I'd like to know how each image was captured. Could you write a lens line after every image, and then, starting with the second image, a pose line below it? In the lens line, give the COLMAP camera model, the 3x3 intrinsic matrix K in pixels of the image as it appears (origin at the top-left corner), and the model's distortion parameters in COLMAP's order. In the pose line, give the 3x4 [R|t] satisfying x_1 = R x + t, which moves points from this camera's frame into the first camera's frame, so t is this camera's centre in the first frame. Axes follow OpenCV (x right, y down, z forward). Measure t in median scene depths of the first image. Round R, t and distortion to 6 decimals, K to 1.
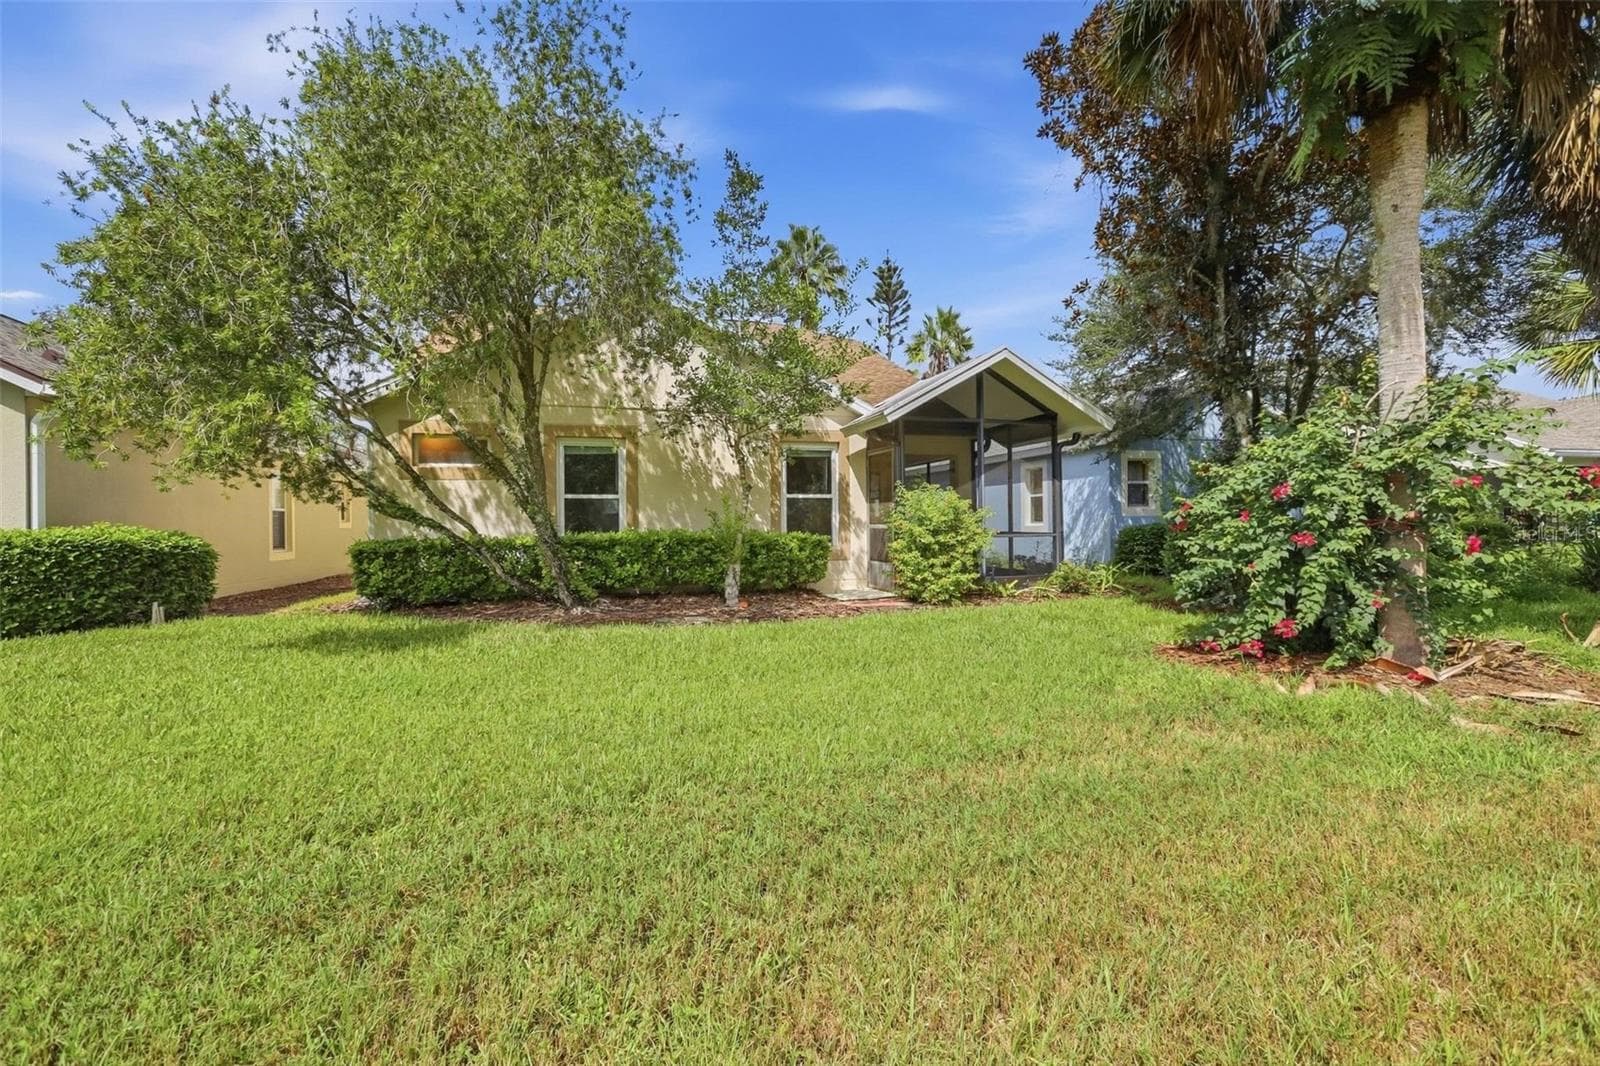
lens RADIAL K [[710.1, 0, 798.4], [0, 710.1, 534.1], [0, 0, 1]] dist [0.001057, 0.004940]
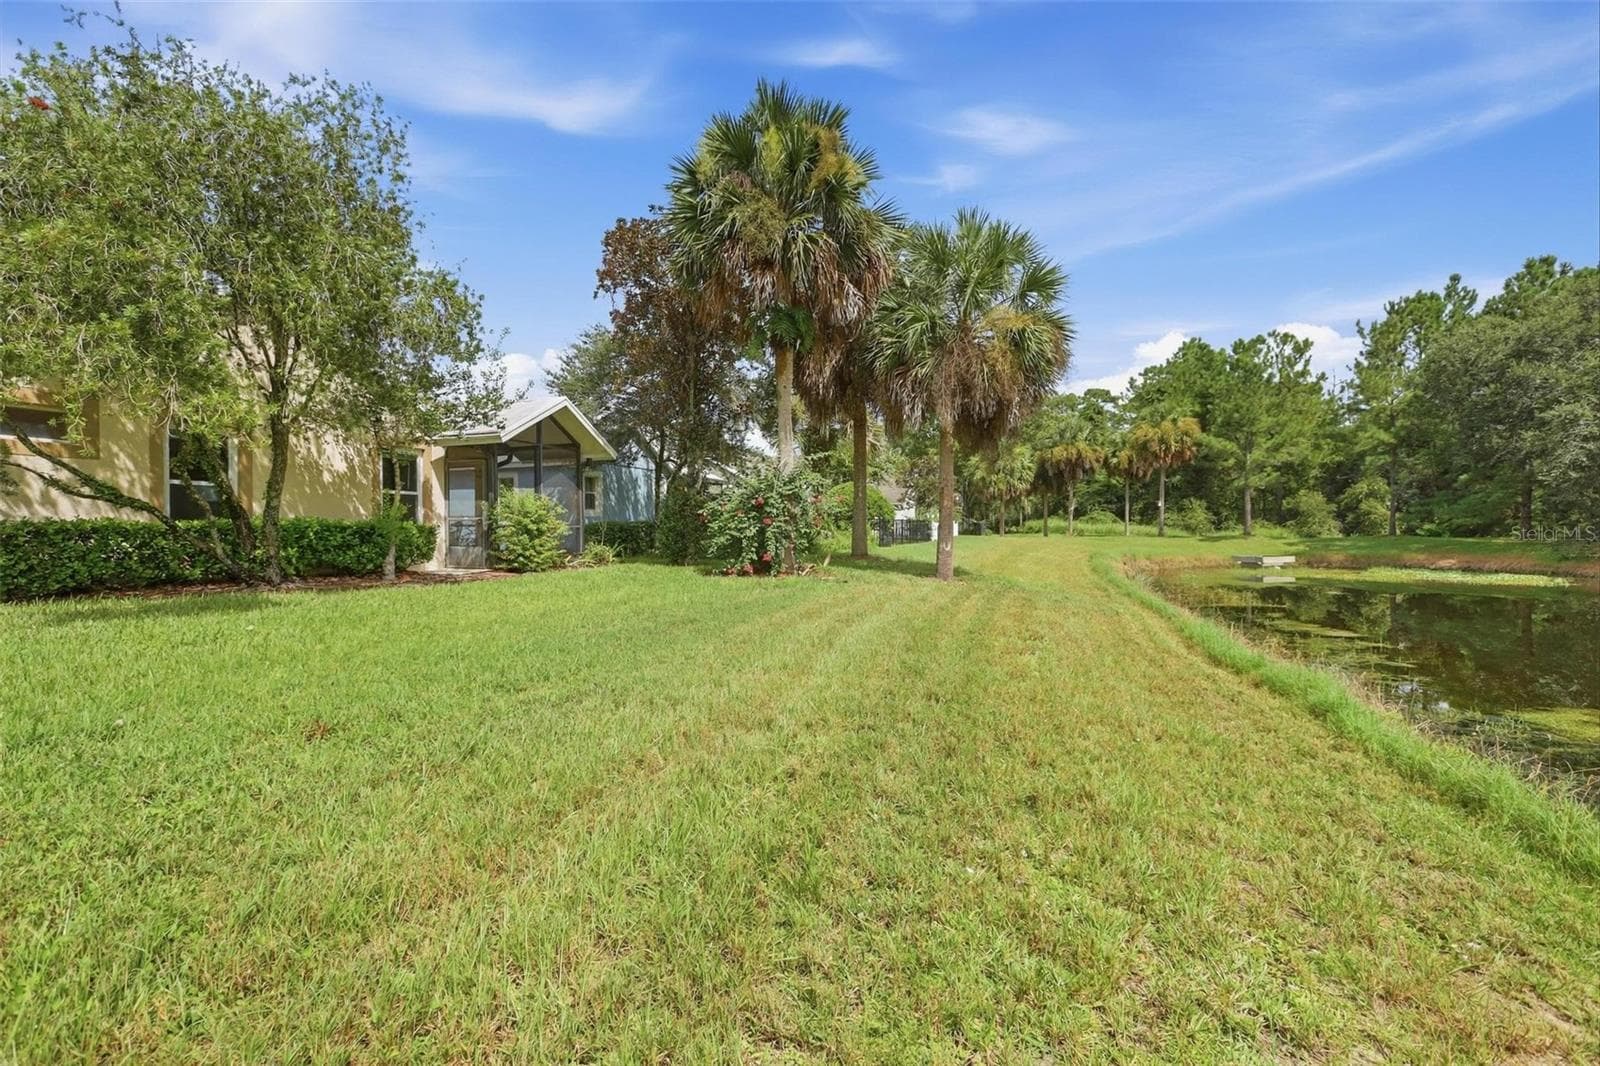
lens RADIAL K [[710.1, 0, 798.4], [0, 710.1, 534.1], [0, 0, 1]] dist [0.001057, 0.004940]
pose [[0.597006, -0.001838, 0.802234, -0.670553], [0.011869, 0.999908, -0.006541, 0.038679], [-0.802149, 0.013427, 0.596973, -0.302042]]
